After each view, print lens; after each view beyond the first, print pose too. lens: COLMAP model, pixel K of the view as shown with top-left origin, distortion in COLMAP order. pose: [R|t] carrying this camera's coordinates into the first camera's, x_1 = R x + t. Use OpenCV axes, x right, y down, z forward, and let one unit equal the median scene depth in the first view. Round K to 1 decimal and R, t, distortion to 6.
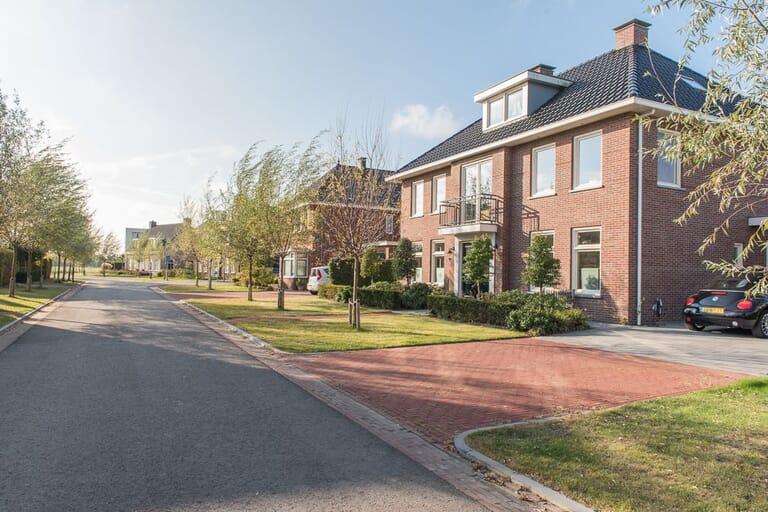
lens RADIAL K [[521.5, 0, 384.0], [0, 521.5, 256.0], [0, 0, 1]] dist [-0.002713, -0.001804]
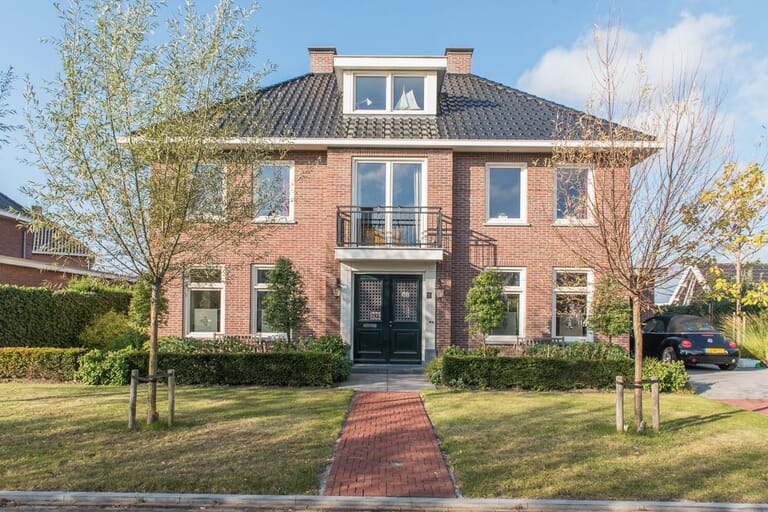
lens RADIAL K [[509.8, 0, 384.3], [0, 509.8, 314.4], [0, 0, 1]] dist [-0.000947, -0.000288]
pose [[0.462279, -0.005358, 0.886718, -0.454195], [-0.028242, 0.999385, 0.020762, 0.013909], [-0.886285, -0.034641, 0.461843, 0.729062]]
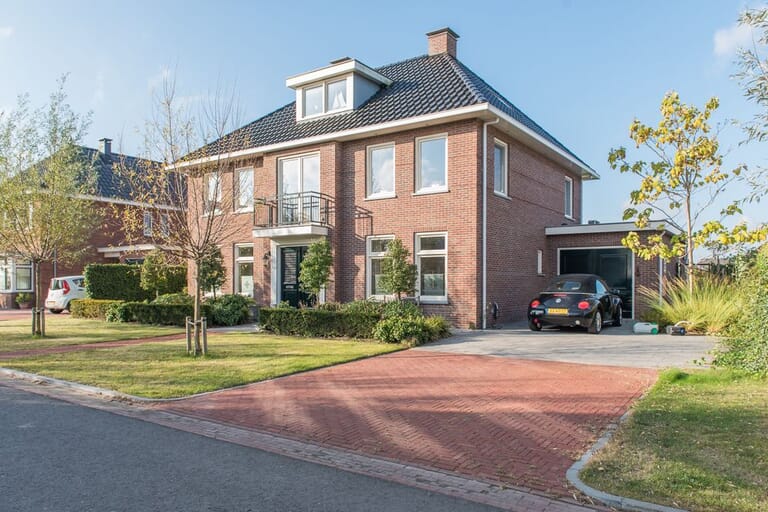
lens RADIAL K [[543.9, 0, 400.6], [0, 543.9, 286.0], [0, 0, 1]] dist [-0.000945, -0.000917]
pose [[0.871470, -0.021879, 0.489960, -0.135074], [0.001220, 0.999098, 0.042444, 0.001960], [-0.490447, -0.036390, 0.870711, 0.112950]]
